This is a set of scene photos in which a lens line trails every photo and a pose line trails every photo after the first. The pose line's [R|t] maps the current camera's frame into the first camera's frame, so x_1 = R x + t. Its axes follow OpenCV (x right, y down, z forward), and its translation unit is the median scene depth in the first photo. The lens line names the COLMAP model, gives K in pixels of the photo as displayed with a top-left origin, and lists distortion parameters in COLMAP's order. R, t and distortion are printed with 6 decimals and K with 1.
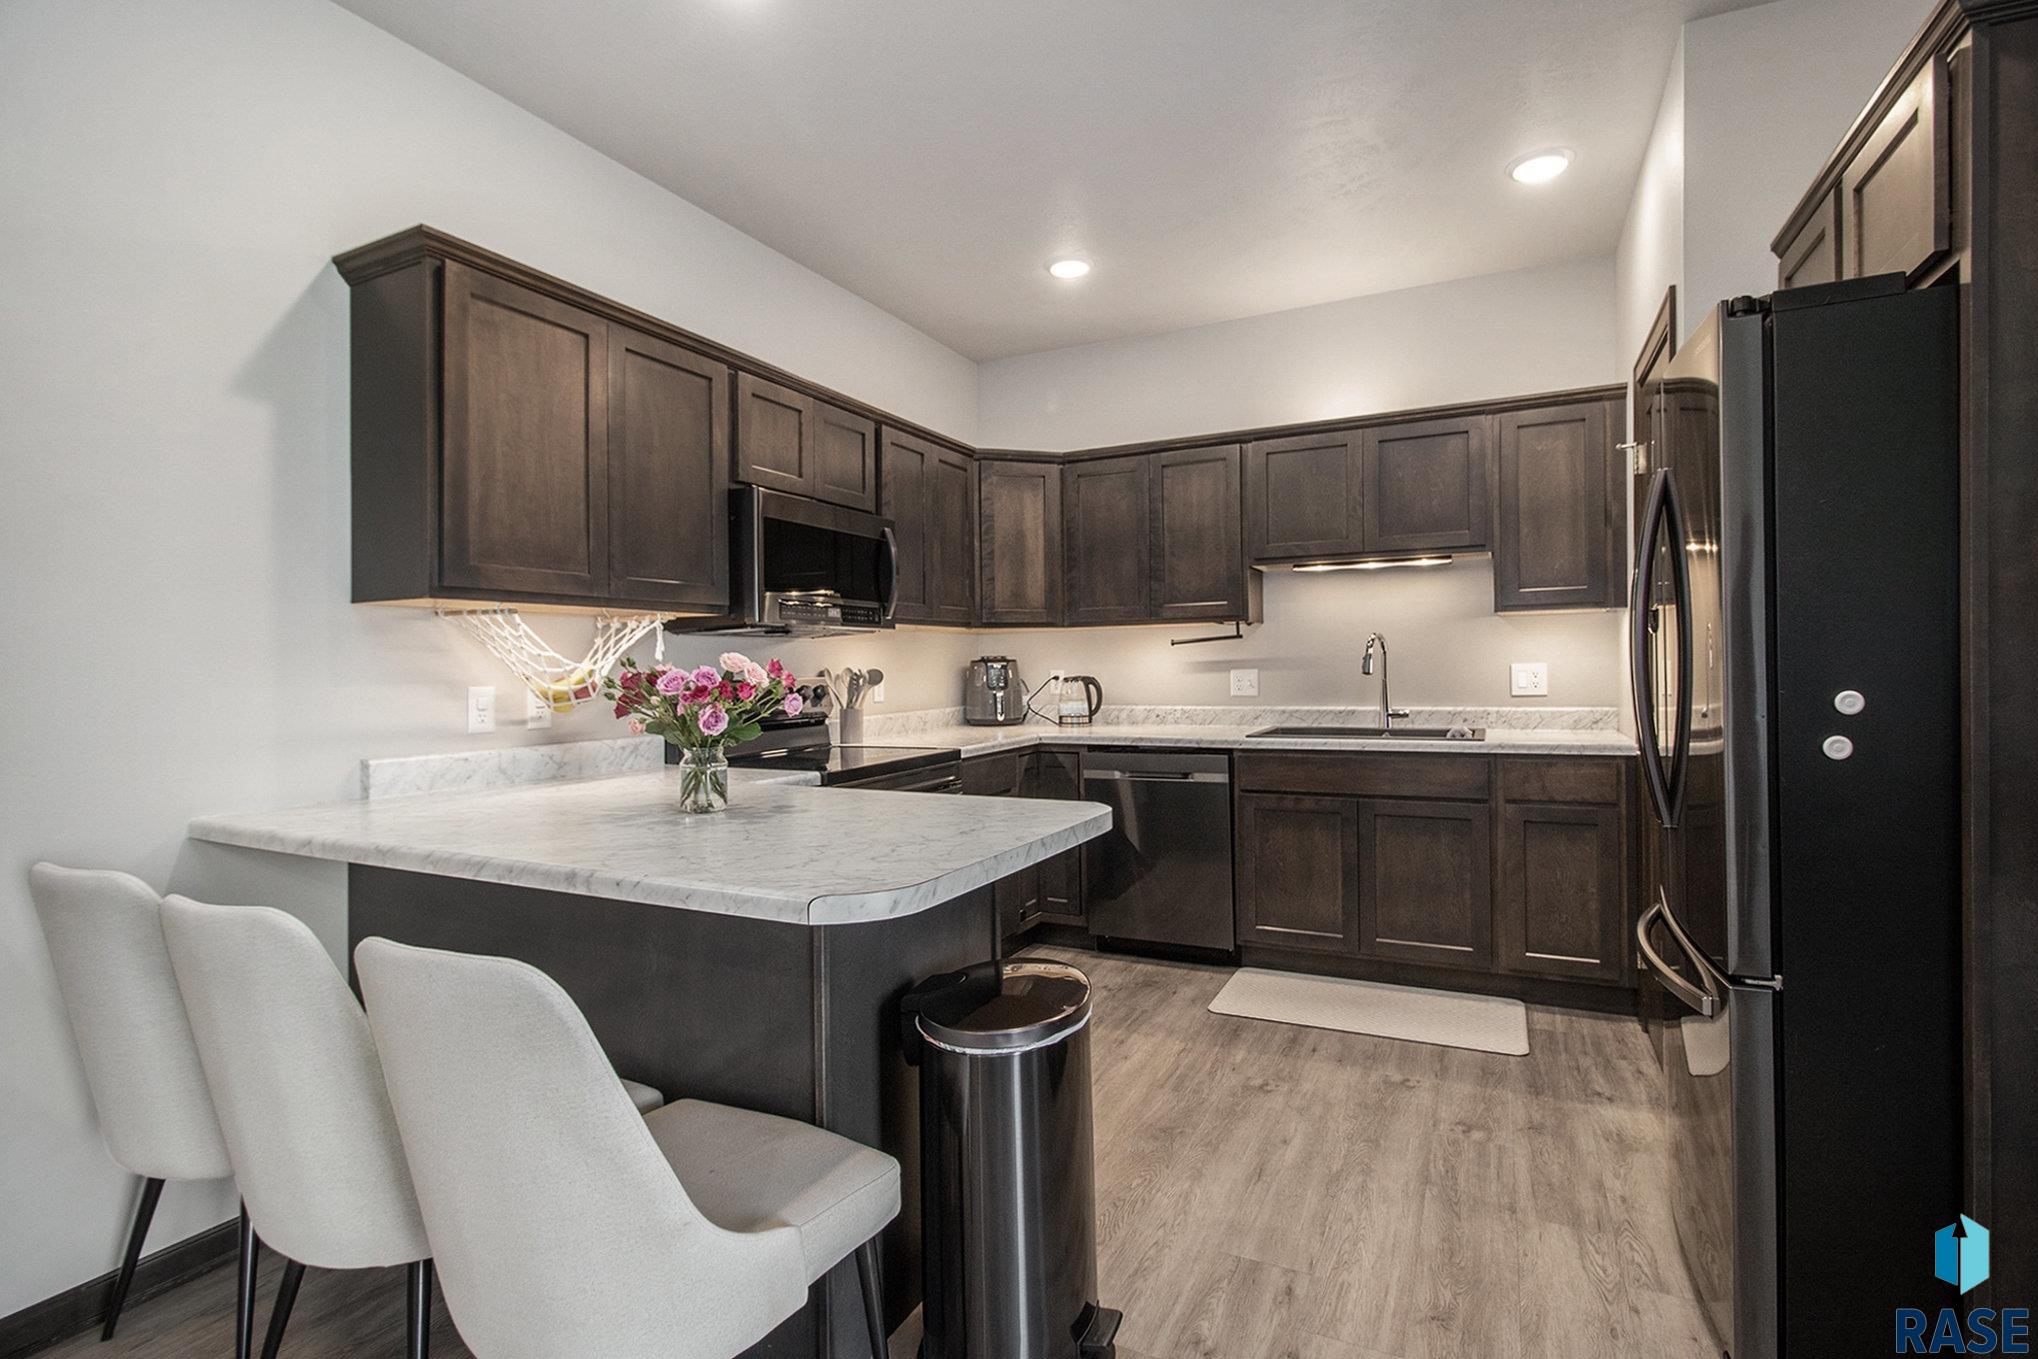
lens RADIAL K [[967.0, 0, 1021.8], [0, 967.0, 658.4], [0, 0, 1]] dist [-0.000278, -0.001199]
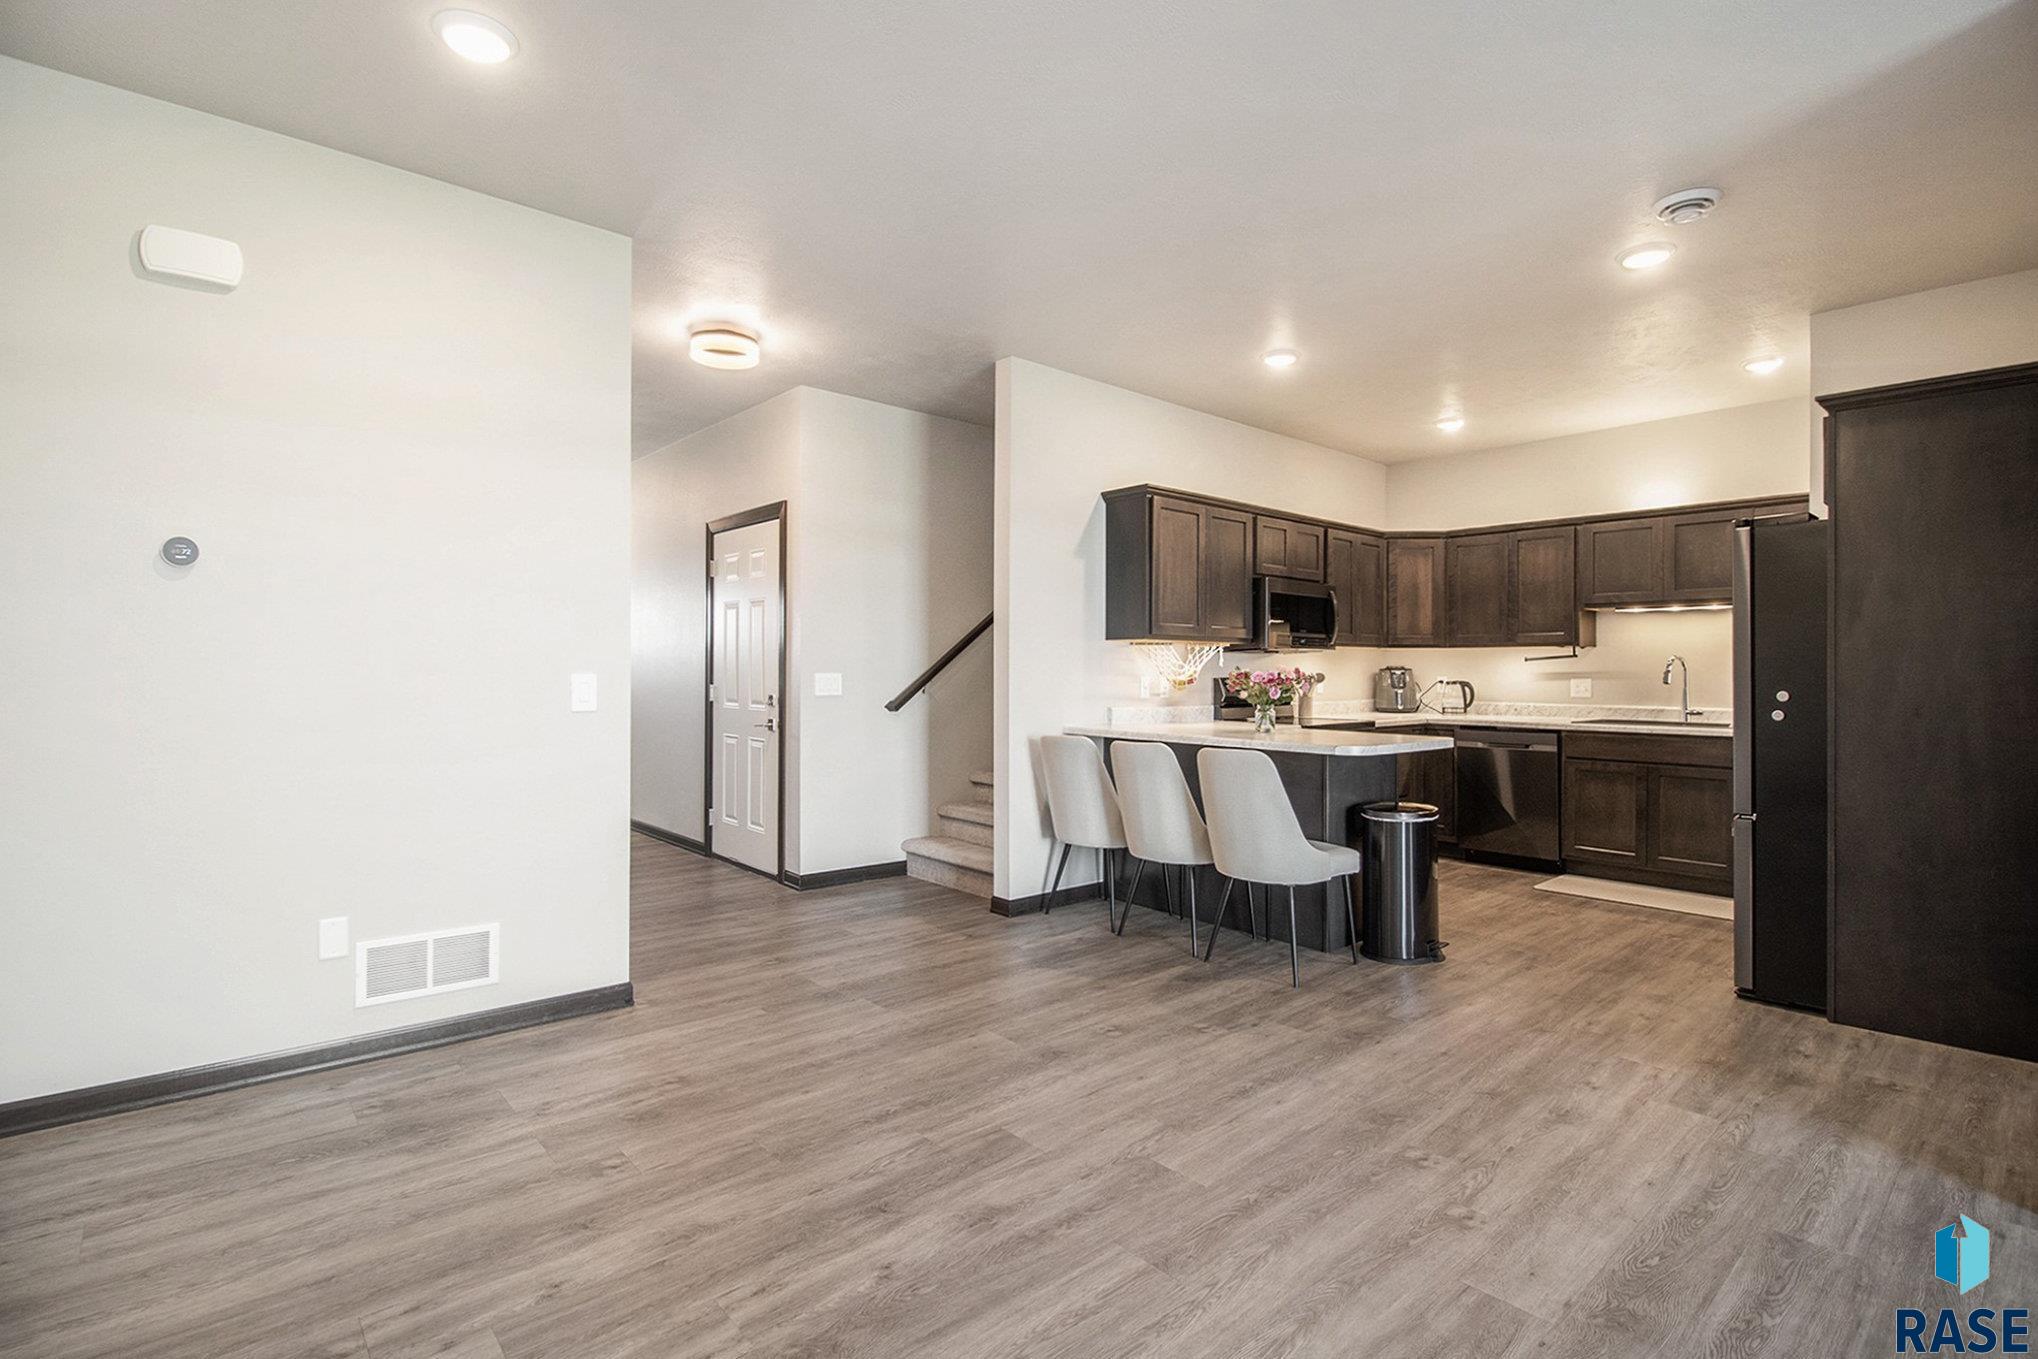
lens RADIAL K [[963.0, 0, 1044.8], [0, 963.0, 639.4], [0, 0, 1]] dist [-0.003847, -0.000563]
pose [[0.930572, 0.009399, -0.365989, 0.012263], [-0.017536, 0.999667, -0.018914, -0.006761], [0.365689, 0.024019, 0.930427, -0.702919]]
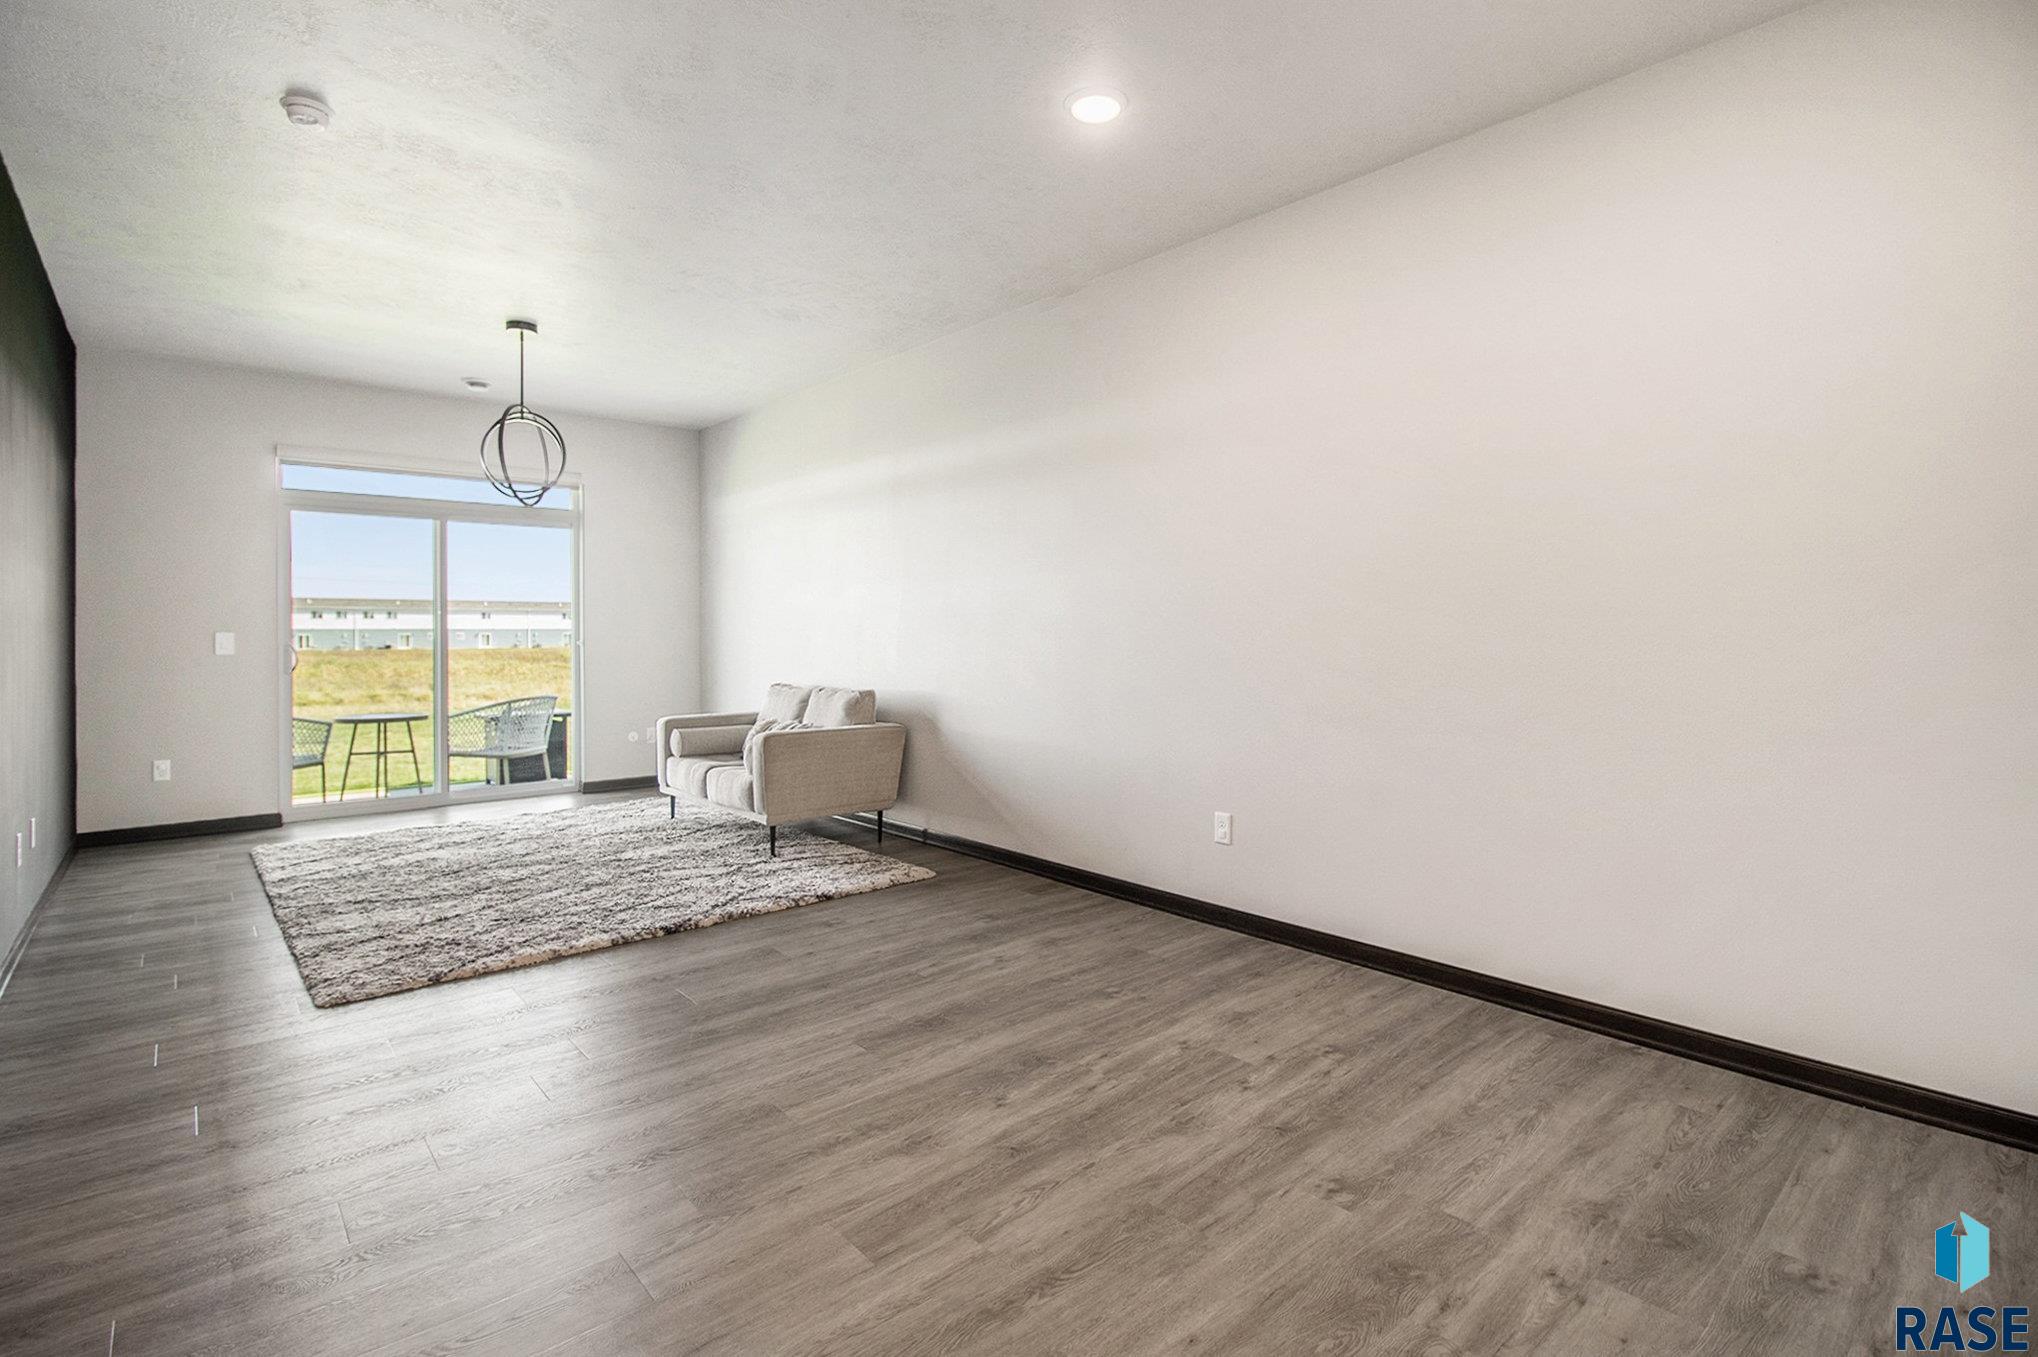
lens RADIAL K [[963.0, 0, 1044.8], [0, 963.0, 638.4], [0, 0, 1]] dist [-0.003847, -0.000563]
pose [[-0.929623, 0.014575, 0.368225, -0.499671], [0.013448, 0.999894, -0.005625, 0.014716], [-0.368267, -0.000277, -0.929720, 0.298090]]
